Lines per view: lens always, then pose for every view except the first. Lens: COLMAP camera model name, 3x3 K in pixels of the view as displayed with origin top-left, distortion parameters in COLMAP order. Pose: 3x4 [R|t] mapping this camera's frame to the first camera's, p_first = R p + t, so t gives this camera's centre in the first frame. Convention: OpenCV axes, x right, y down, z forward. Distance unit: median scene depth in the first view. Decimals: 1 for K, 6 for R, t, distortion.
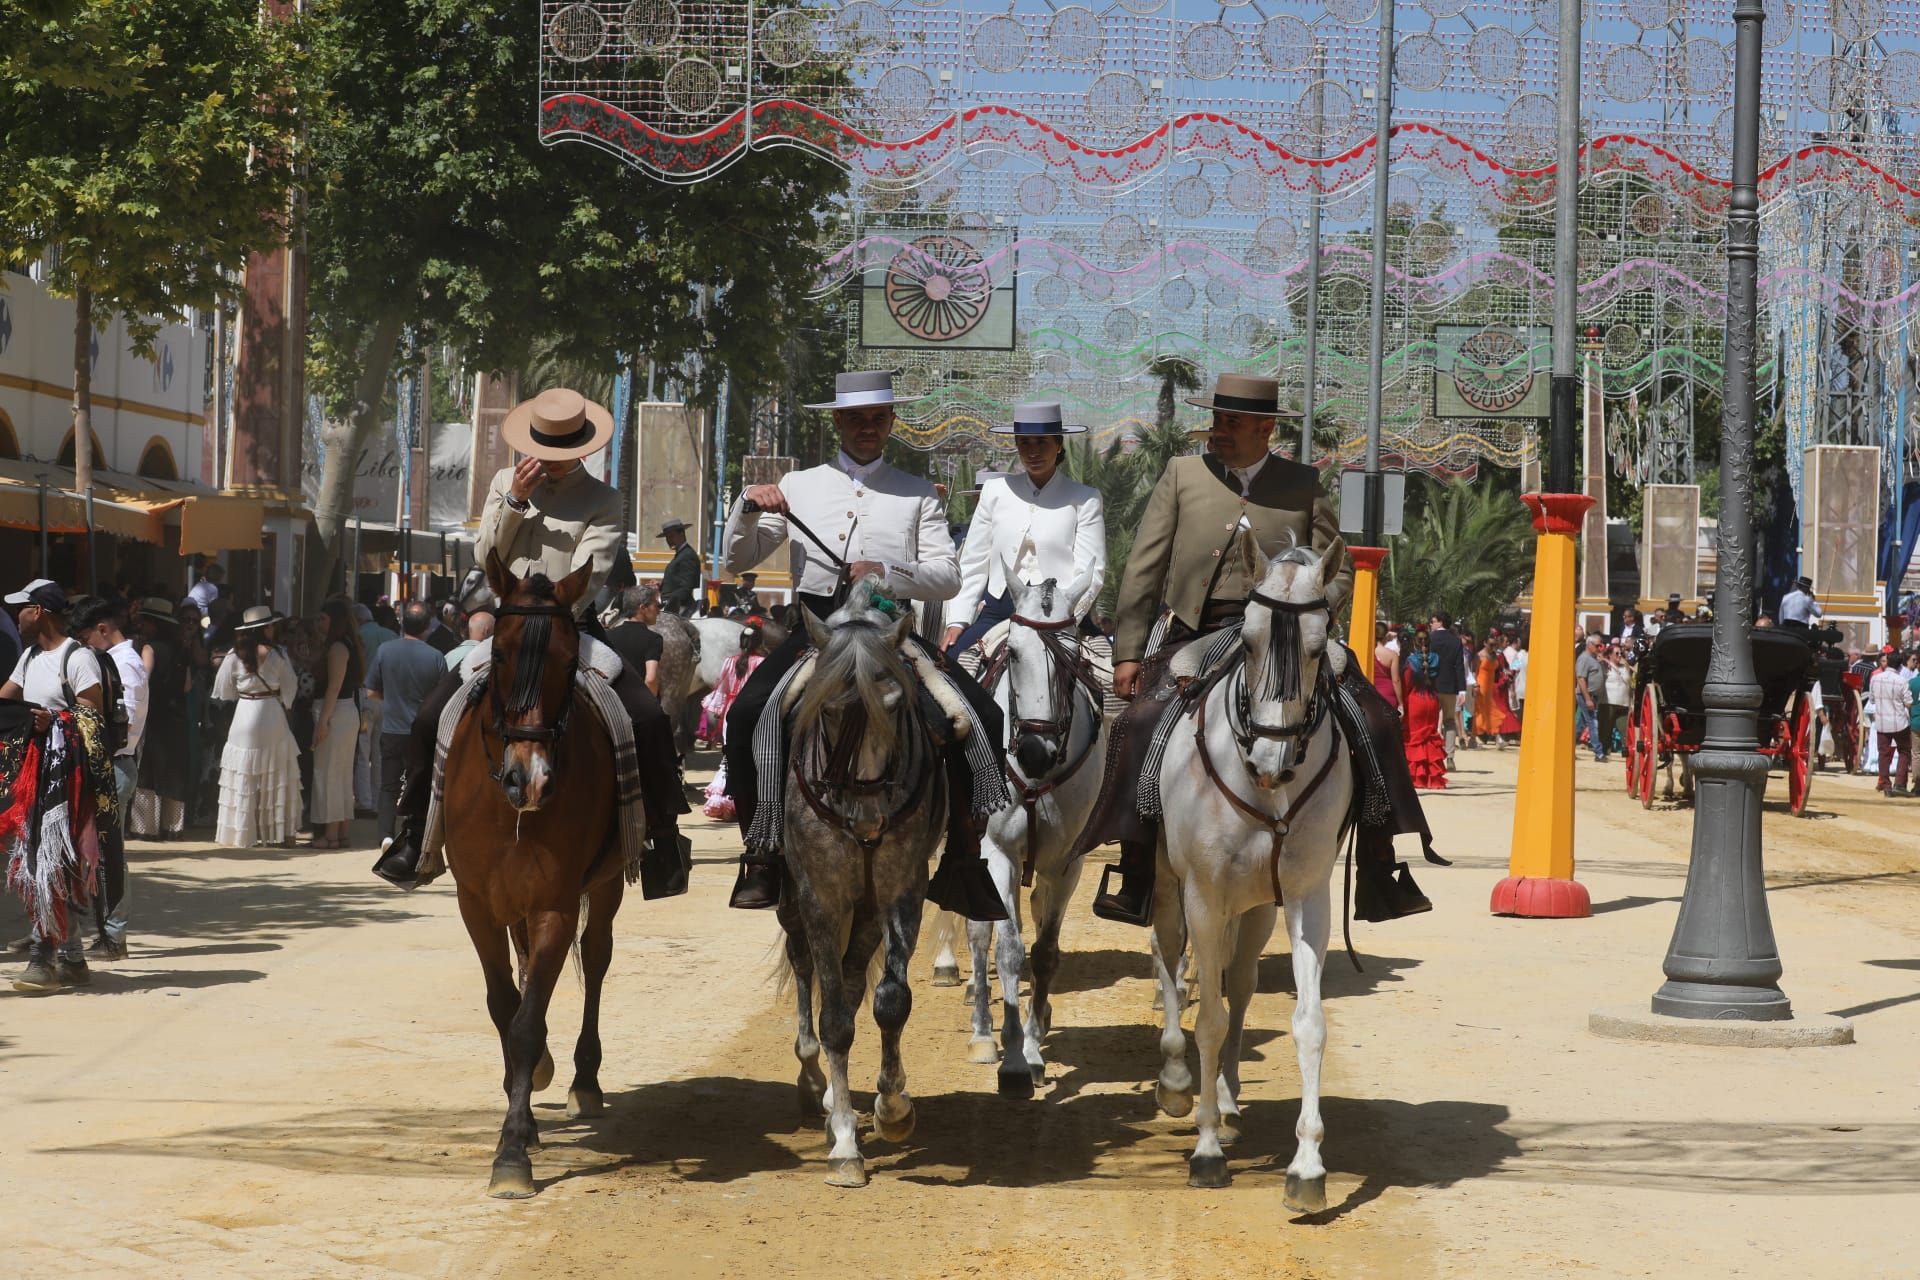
lens RADIAL K [[3914.1, 0, 960.0], [0, 3914.1, 640.0], [0, 0, 1]] dist [-0.433730, 0.472519]
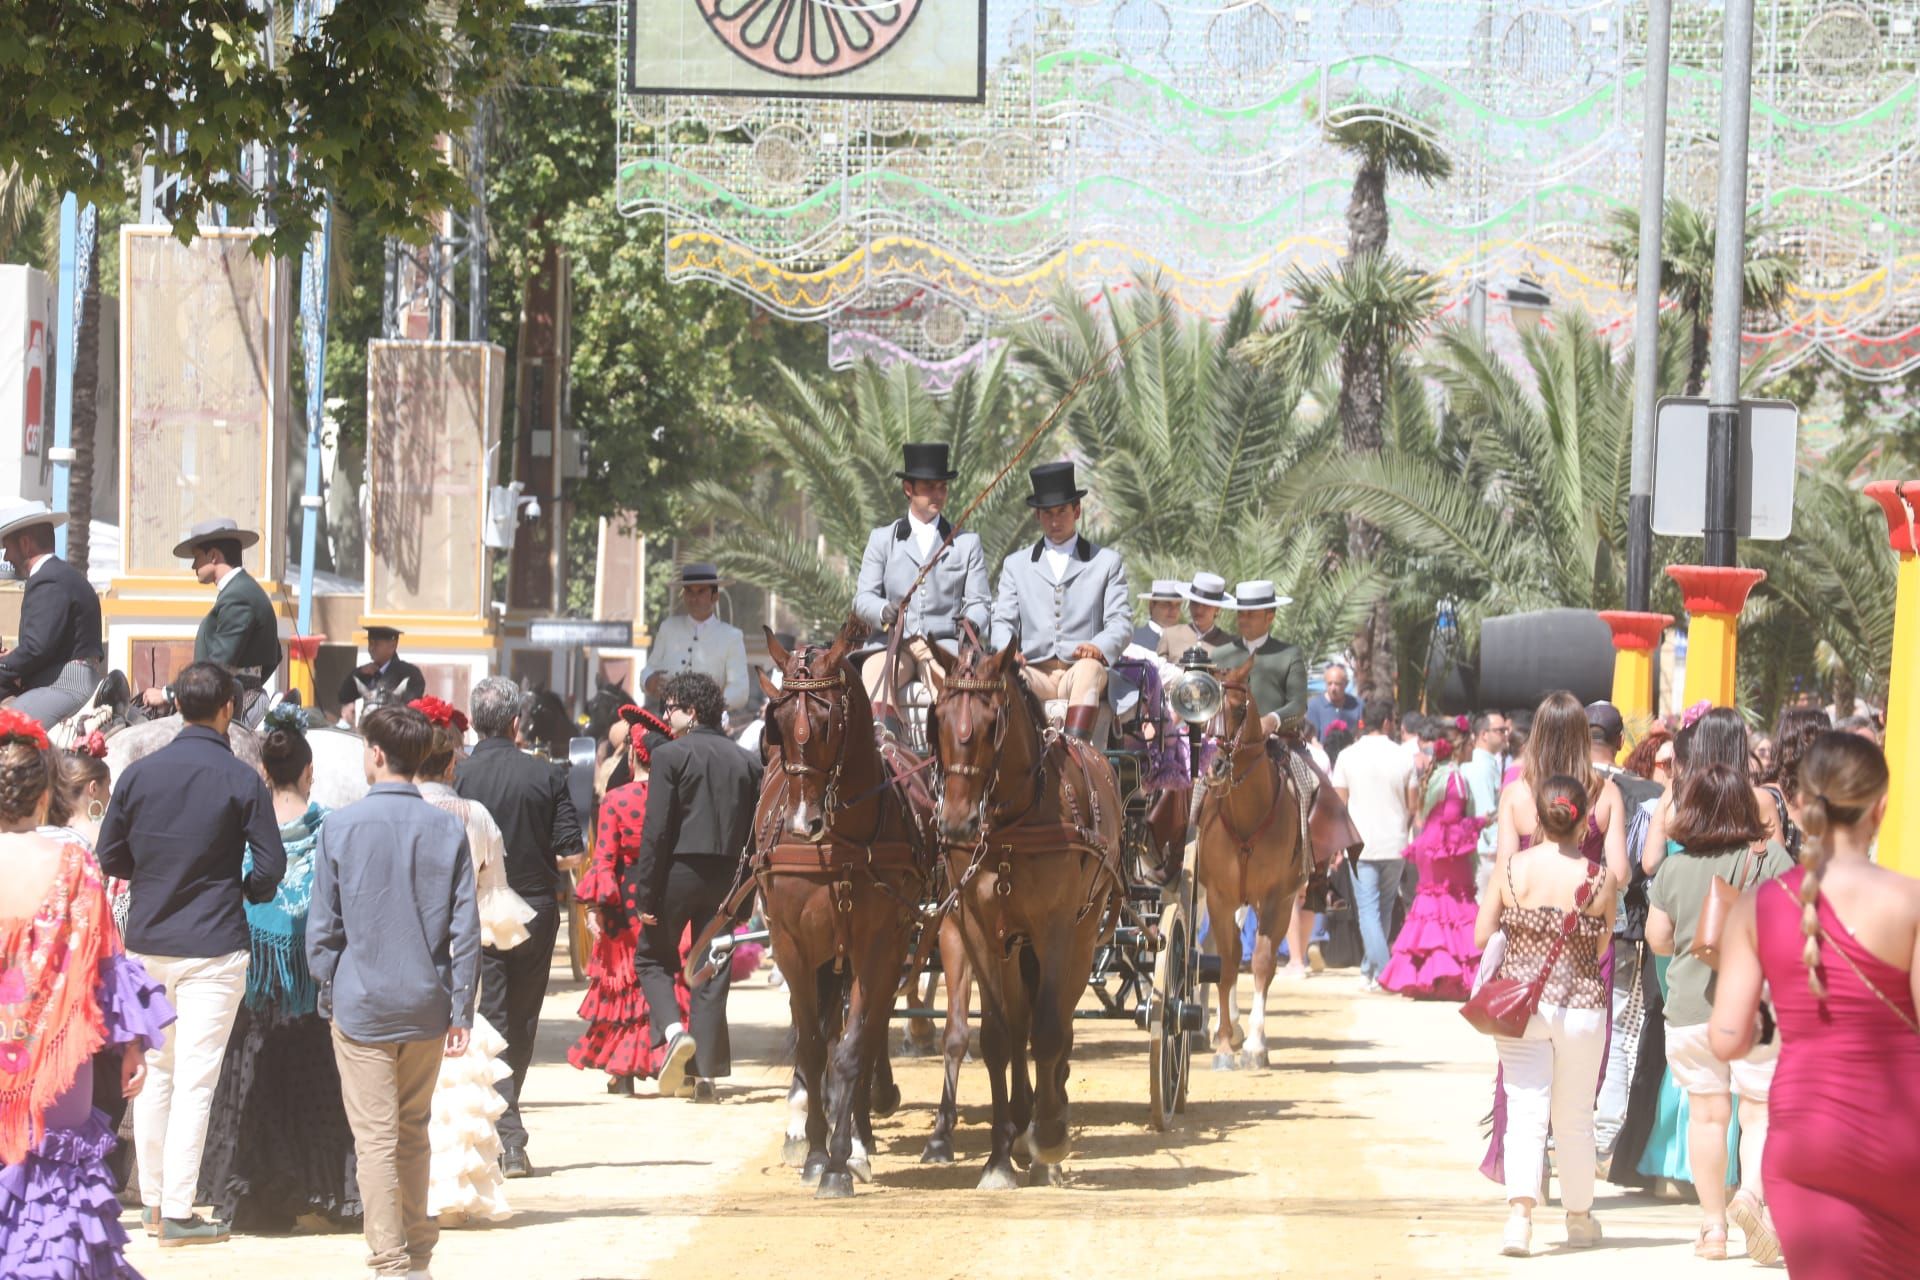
lens RADIAL K [[7306.4, 0, 960.0], [0, 7306.4, 640.0], [0, 0, 1]] dist [0.111747, 4.865100]
pose [[0.999607, -0.008497, 0.026697, -0.018049], [0.008985, 0.999794, -0.018208, -0.000099], [-0.026536, 0.018440, 0.999478, 0.290555]]
